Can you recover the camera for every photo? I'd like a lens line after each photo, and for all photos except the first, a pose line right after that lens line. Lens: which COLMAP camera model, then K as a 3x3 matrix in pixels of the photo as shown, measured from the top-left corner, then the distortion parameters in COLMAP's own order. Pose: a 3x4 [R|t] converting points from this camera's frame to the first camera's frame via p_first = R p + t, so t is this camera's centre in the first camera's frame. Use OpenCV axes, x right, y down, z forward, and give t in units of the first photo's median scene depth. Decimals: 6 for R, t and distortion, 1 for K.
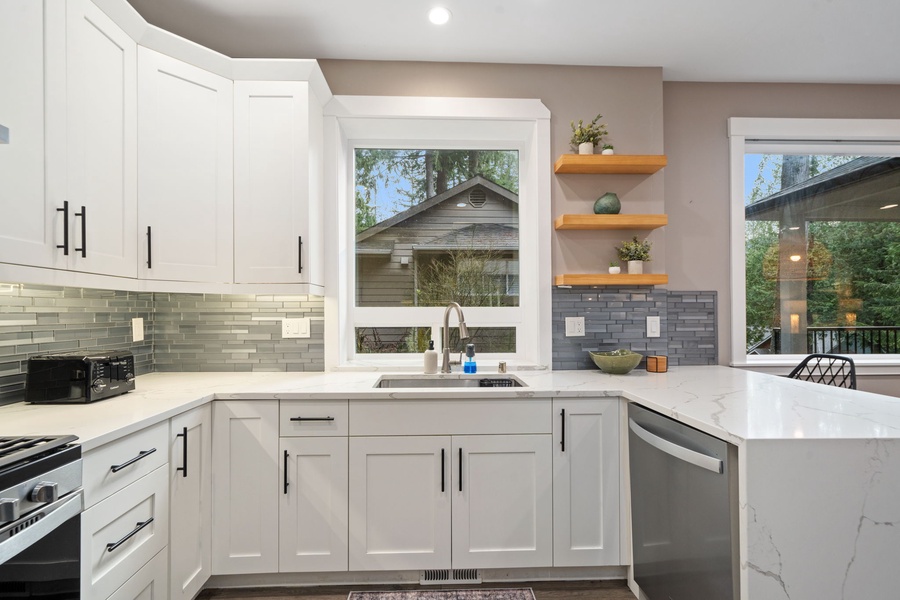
lens RADIAL K [[434.8, 0, 447.2], [0, 434.8, 307.1], [0, 0, 1]] dist [0.000341, 0.000448]
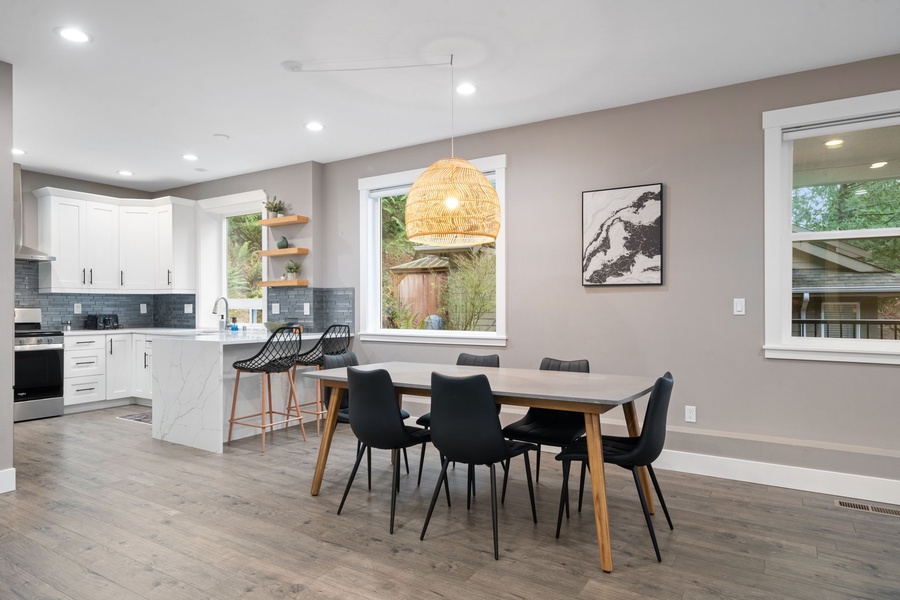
lens RADIAL K [[538.3, 0, 450.1], [0, 538.3, 305.2], [0, 0, 1]] dist [0.003602, -0.000762]
pose [[0.823033, 0.000139, -0.567994, 2.250313], [0.005907, 0.999944, 0.008804, 0.013997], [0.567963, -0.010602, 0.822986, -0.489047]]
